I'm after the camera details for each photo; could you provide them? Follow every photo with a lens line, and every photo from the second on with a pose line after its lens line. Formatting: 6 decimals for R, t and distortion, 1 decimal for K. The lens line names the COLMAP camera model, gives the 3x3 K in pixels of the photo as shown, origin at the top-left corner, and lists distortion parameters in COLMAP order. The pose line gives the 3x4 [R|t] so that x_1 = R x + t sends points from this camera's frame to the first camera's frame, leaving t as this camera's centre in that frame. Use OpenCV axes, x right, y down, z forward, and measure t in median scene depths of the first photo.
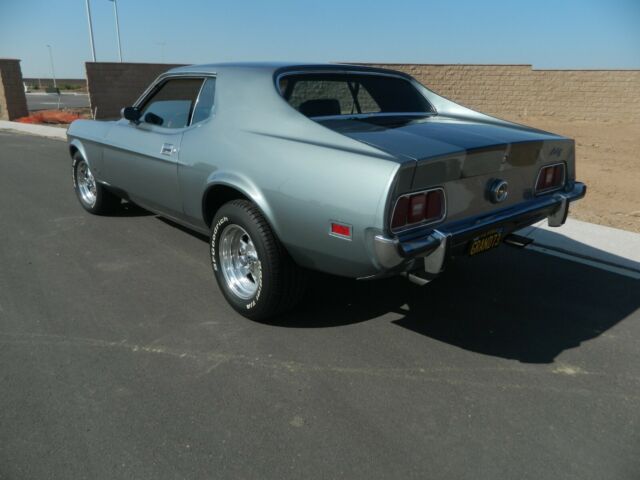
lens RADIAL K [[479.9, 0, 320.0], [0, 479.9, 240.0], [0, 0, 1]] dist [0.005105, 0.000108]
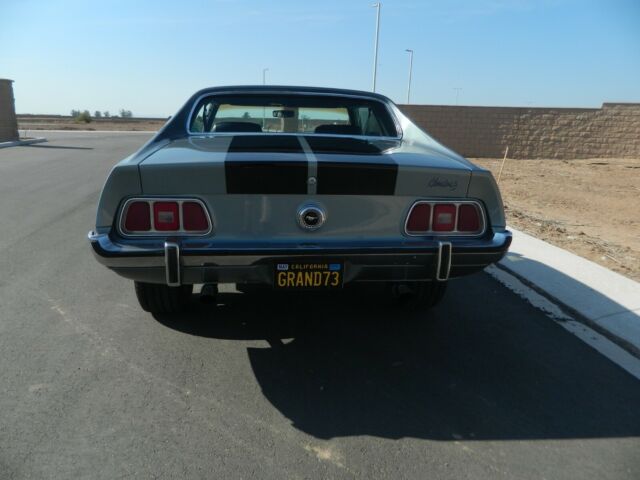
lens RADIAL K [[479.9, 0, 320.0], [0, 479.9, 240.0], [0, 0, 1]] dist [0.005105, 0.000108]
pose [[0.828647, 0.143567, -0.541047, 0.727812], [-0.188597, 0.981645, -0.028369, -0.036223], [0.527043, 0.125548, 0.840513, 0.249146]]
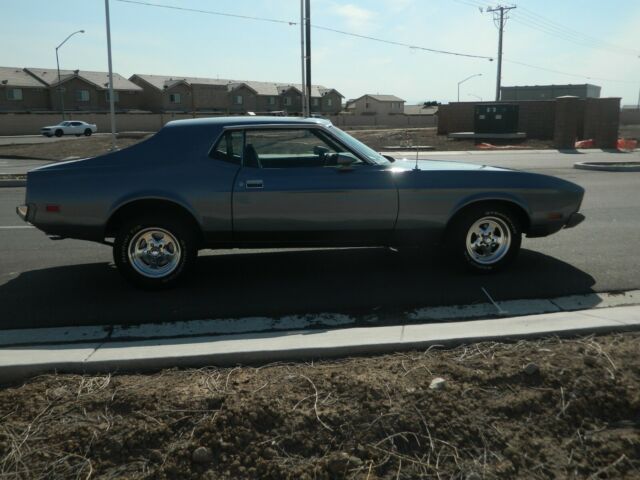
lens RADIAL K [[648.0, 0, 320.0], [0, 648.0, 240.0], [0, 0, 1]] dist [-0.004525, -0.002701]
pose [[-0.527057, 0.157598, -0.835089, 1.714313], [-0.272756, 0.899297, 0.341862, -0.941907], [0.804870, 0.407956, -0.430995, 2.622410]]
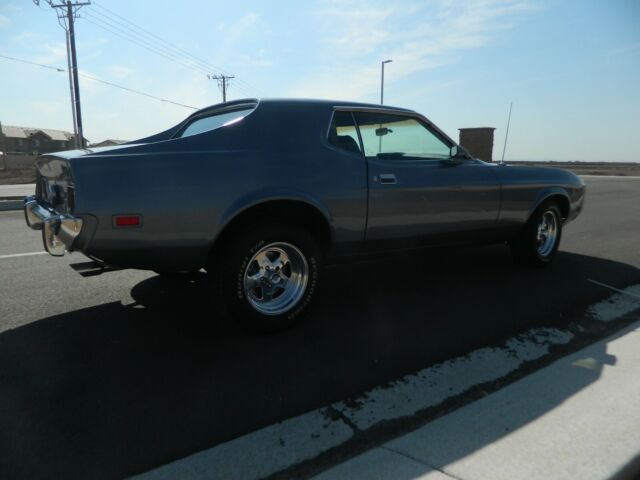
lens RADIAL K [[479.9, 0, 320.0], [0, 479.9, 240.0], [0, 0, 1]] dist [0.005105, 0.000108]
pose [[-0.067153, 0.160418, -0.984762, 1.305477], [-0.328942, 0.928249, 0.173643, -0.363375], [0.941960, 0.335590, -0.009567, 1.422079]]
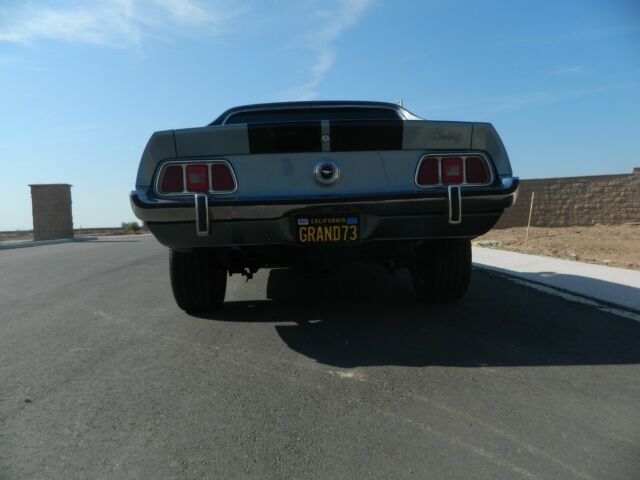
lens RADIAL K [[479.9, 0, 320.0], [0, 479.9, 240.0], [0, 0, 1]] dist [0.005105, 0.000108]
pose [[0.785017, -0.016274, -0.619260, 0.800080], [-0.148264, 0.965665, -0.213327, 0.192492], [0.601470, 0.259280, 0.755651, 0.270996]]
